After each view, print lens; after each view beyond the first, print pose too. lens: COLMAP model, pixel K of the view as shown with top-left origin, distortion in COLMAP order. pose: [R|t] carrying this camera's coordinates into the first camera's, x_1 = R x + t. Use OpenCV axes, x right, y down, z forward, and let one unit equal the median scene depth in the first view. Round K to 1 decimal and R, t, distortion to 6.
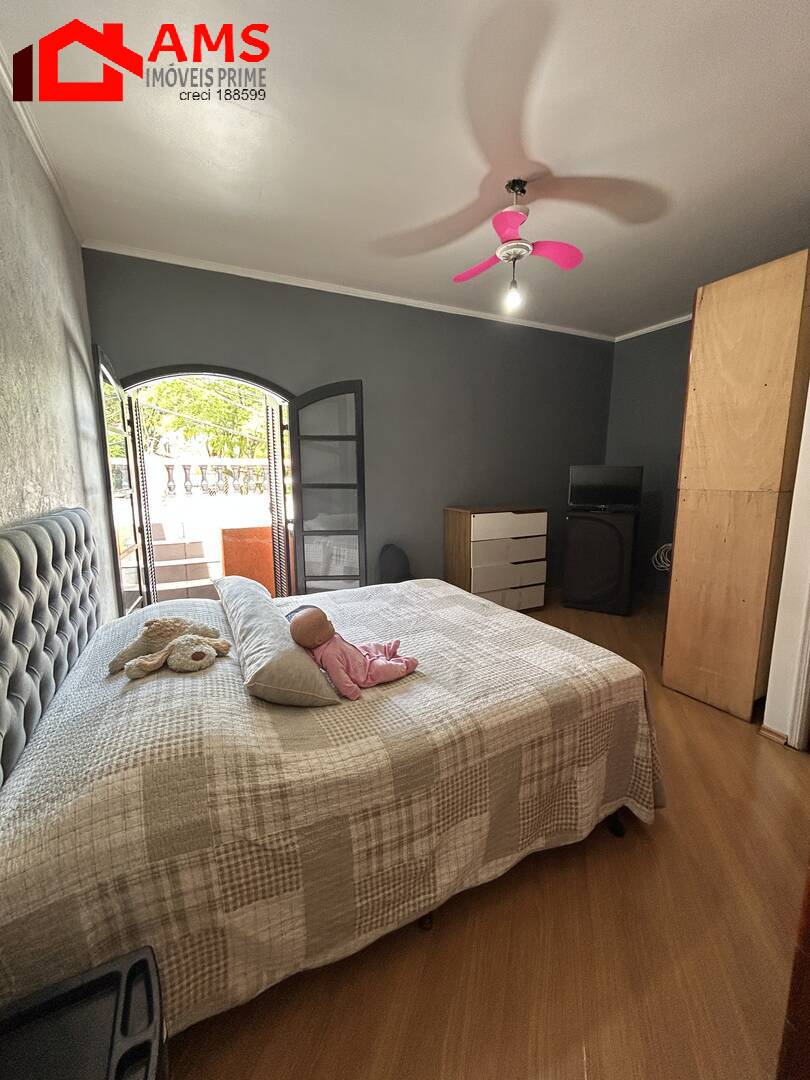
lens RADIAL K [[436.4, 0, 404.1], [0, 436.4, 540.2], [0, 0, 1]] dist [0.001354, 0.000156]
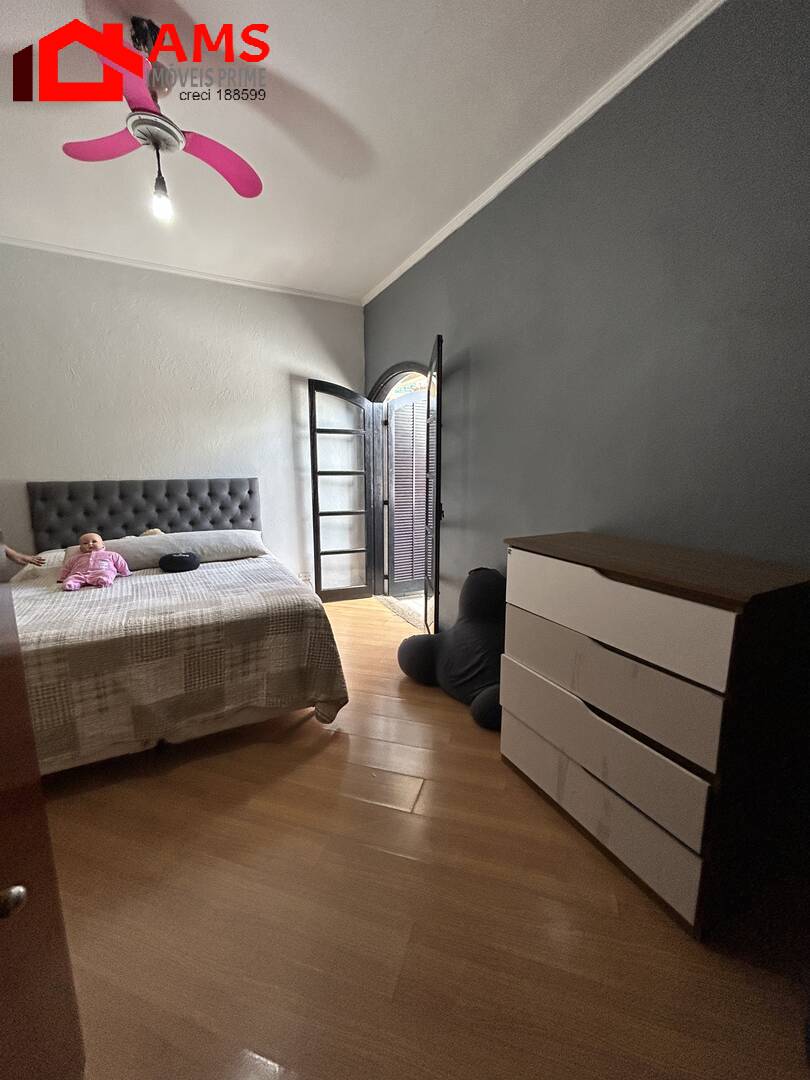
lens RADIAL K [[436.4, 0, 403.6], [0, 436.4, 539.9], [0, 0, 1]] dist [0.001354, 0.000156]
pose [[0.008751, 0.180178, -0.983595, 0.597855], [-0.143960, 0.973613, 0.177068, -0.129279], [0.989545, 0.140049, 0.034458, 0.822825]]
